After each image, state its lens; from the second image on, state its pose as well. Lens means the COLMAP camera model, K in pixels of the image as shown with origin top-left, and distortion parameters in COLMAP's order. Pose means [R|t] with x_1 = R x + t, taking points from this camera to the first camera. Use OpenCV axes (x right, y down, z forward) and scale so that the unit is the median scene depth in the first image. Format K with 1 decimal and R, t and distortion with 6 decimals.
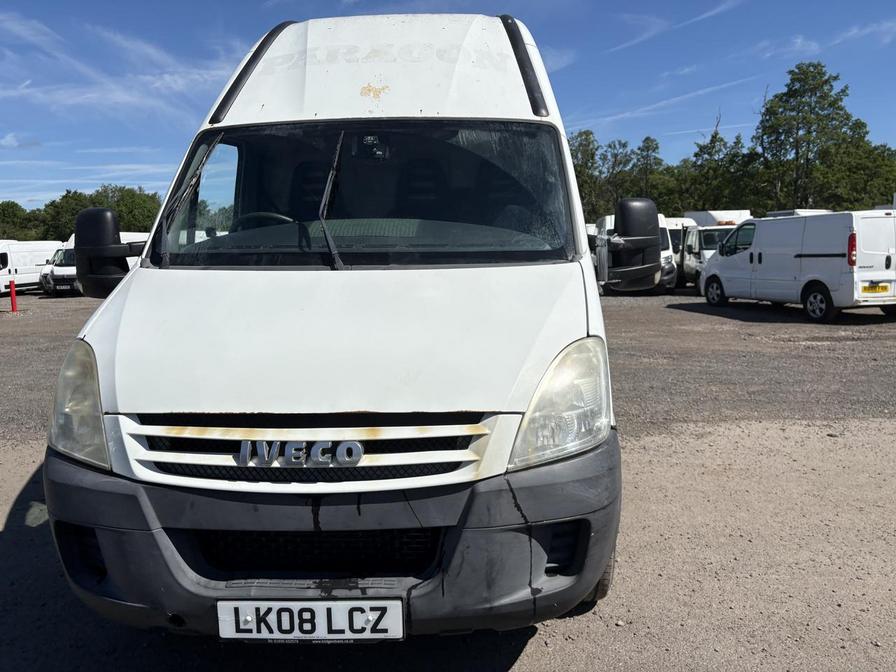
lens RADIAL K [[676.5, 0, 447.4], [0, 676.5, 332.9], [0, 0, 1]] dist [0.001523, 0.010687]
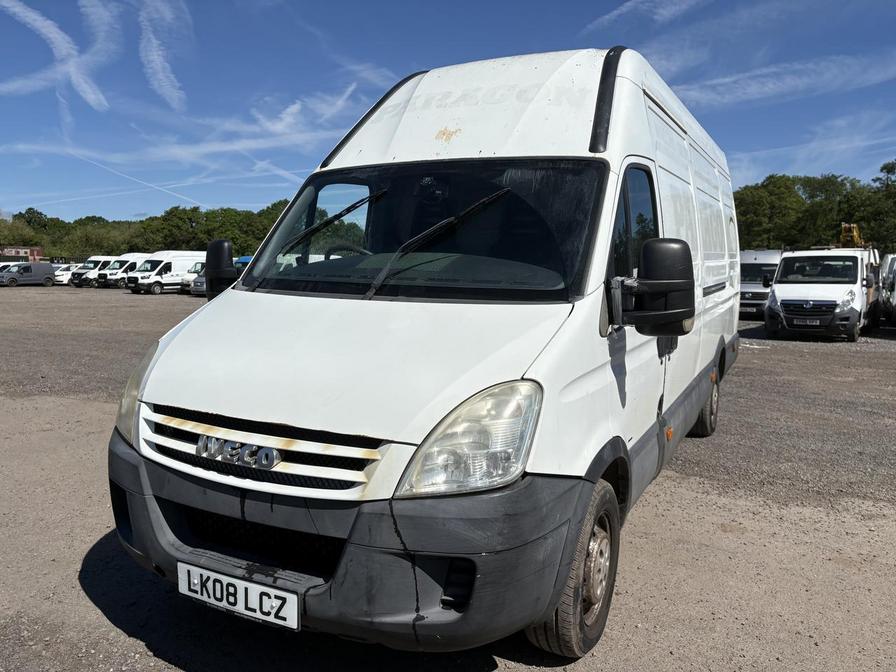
lens RADIAL K [[676.5, 0, 448.2], [0, 676.5, 334.5], [0, 0, 1]] dist [0.001523, 0.010687]
pose [[0.910540, 0.074820, -0.406594, 0.577394], [-0.086141, 0.996237, -0.009583, -0.048049], [0.404347, 0.043750, 0.913559, 0.050406]]
